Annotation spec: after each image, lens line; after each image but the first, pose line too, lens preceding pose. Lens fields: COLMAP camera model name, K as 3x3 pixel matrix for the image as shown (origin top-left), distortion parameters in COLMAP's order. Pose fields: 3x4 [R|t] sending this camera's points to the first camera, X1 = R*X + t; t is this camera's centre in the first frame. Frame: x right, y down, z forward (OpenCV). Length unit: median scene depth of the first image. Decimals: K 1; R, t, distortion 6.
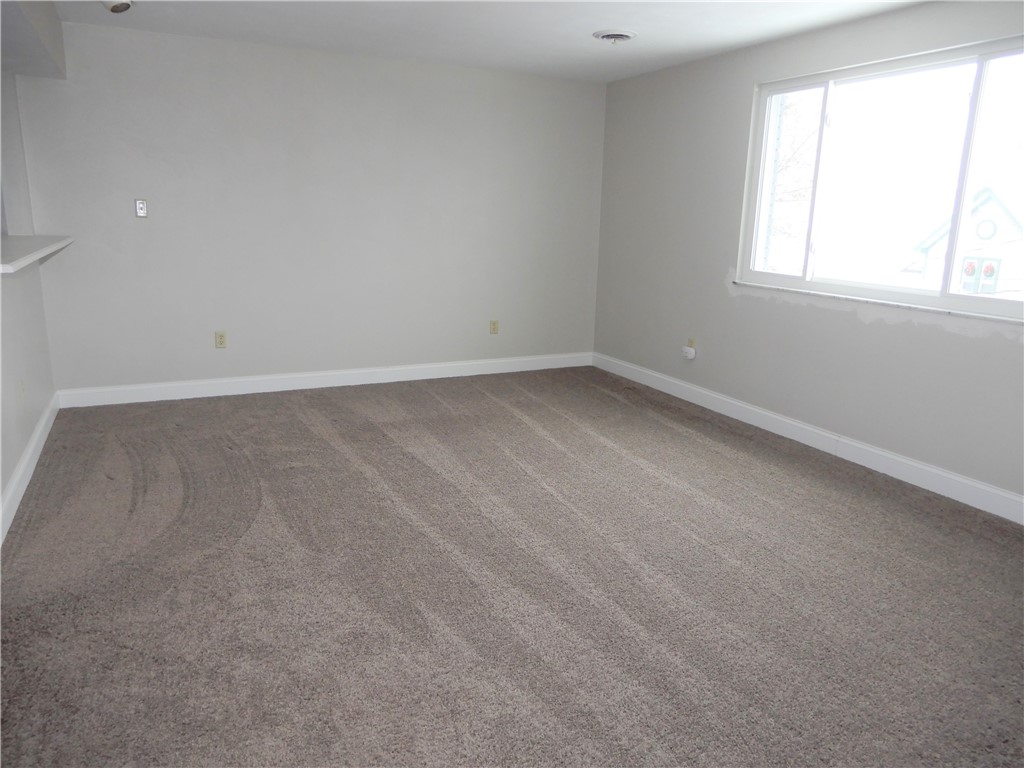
lens RADIAL K [[729.4, 0, 512.9], [0, 729.4, 388.8], [0, 0, 1]] dist [-0.003946, 0.005980]
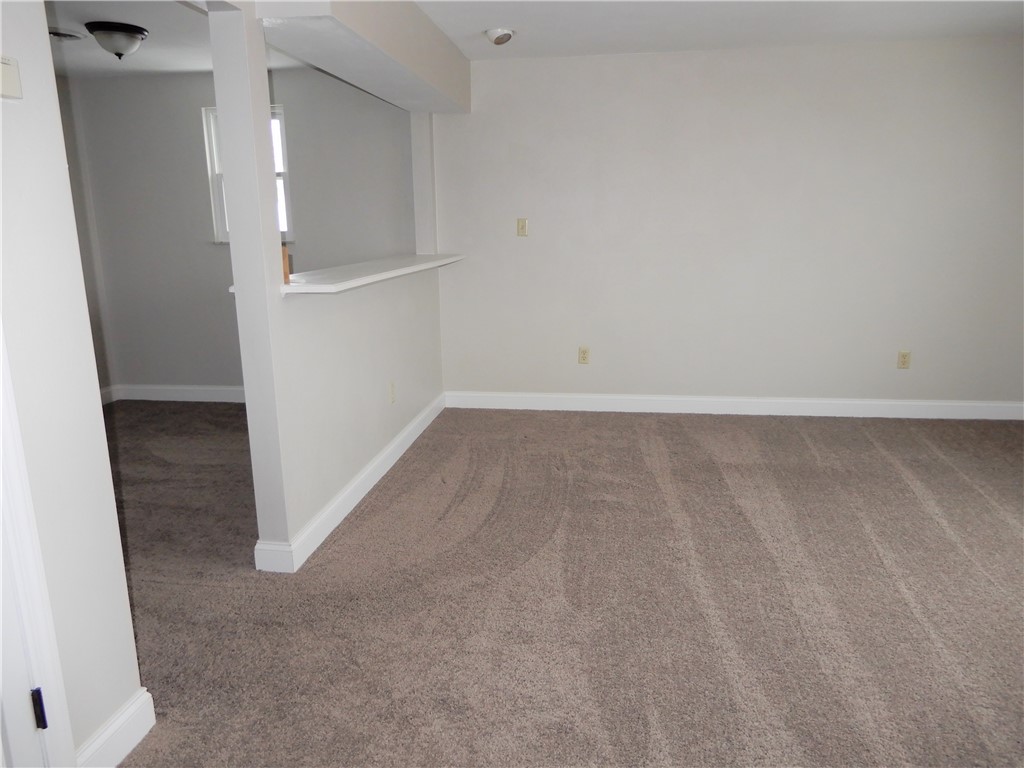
lens RADIAL K [[729.4, 0, 509.3], [0, 729.4, 386.0], [0, 0, 1]] dist [-0.003946, 0.005980]
pose [[0.824755, 0.089734, -0.558325, 0.111889], [-0.099692, 0.994938, 0.012641, -0.039976], [0.556633, 0.045235, 0.829526, 0.164613]]
